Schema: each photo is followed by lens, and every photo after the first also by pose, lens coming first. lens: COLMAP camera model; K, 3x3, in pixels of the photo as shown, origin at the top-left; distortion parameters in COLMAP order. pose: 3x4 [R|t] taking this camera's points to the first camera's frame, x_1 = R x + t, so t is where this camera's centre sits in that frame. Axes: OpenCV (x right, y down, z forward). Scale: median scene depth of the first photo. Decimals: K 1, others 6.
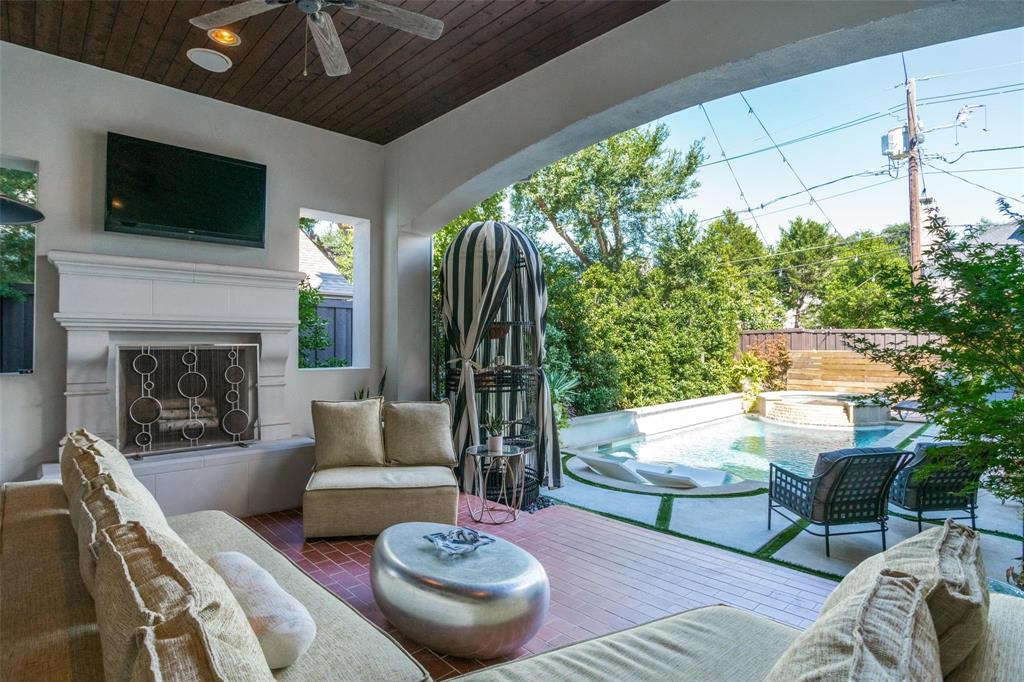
lens RADIAL K [[511.9, 0, 501.7], [0, 511.9, 337.2], [0, 0, 1]] dist [-0.052874, 0.001986]
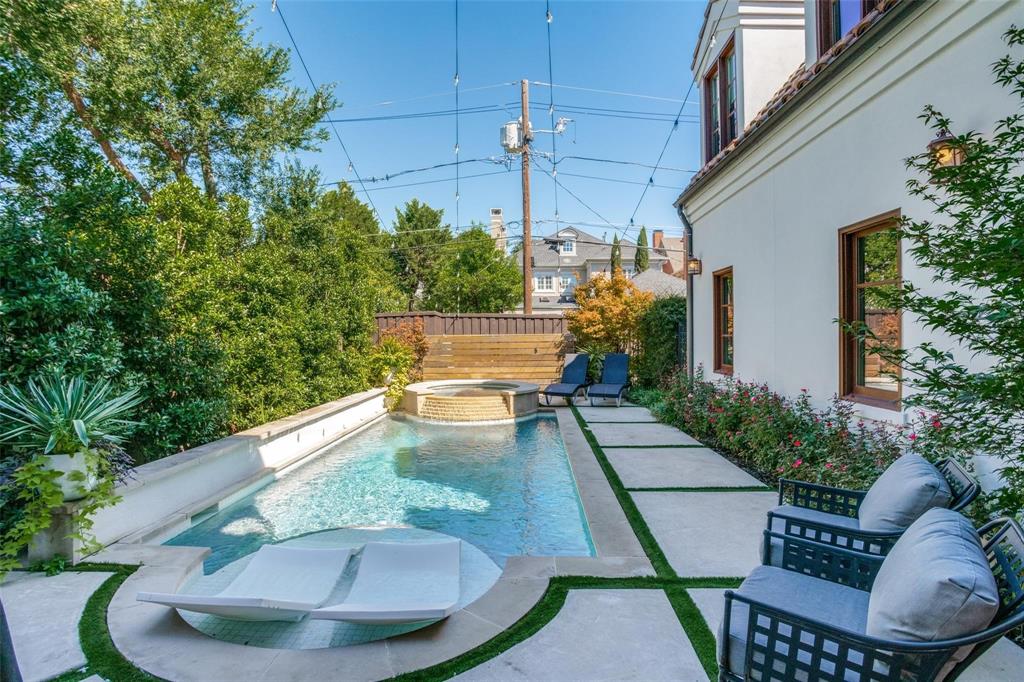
lens RADIAL K [[511.9, 0, 501.7], [0, 511.9, 337.2], [0, 0, 1]] dist [-0.052874, 0.001986]
pose [[0.722517, -0.009305, 0.691291, 0.051325], [-0.003216, 0.999853, 0.016820, 0.016880], [-0.691346, -0.014375, 0.722381, 0.306138]]
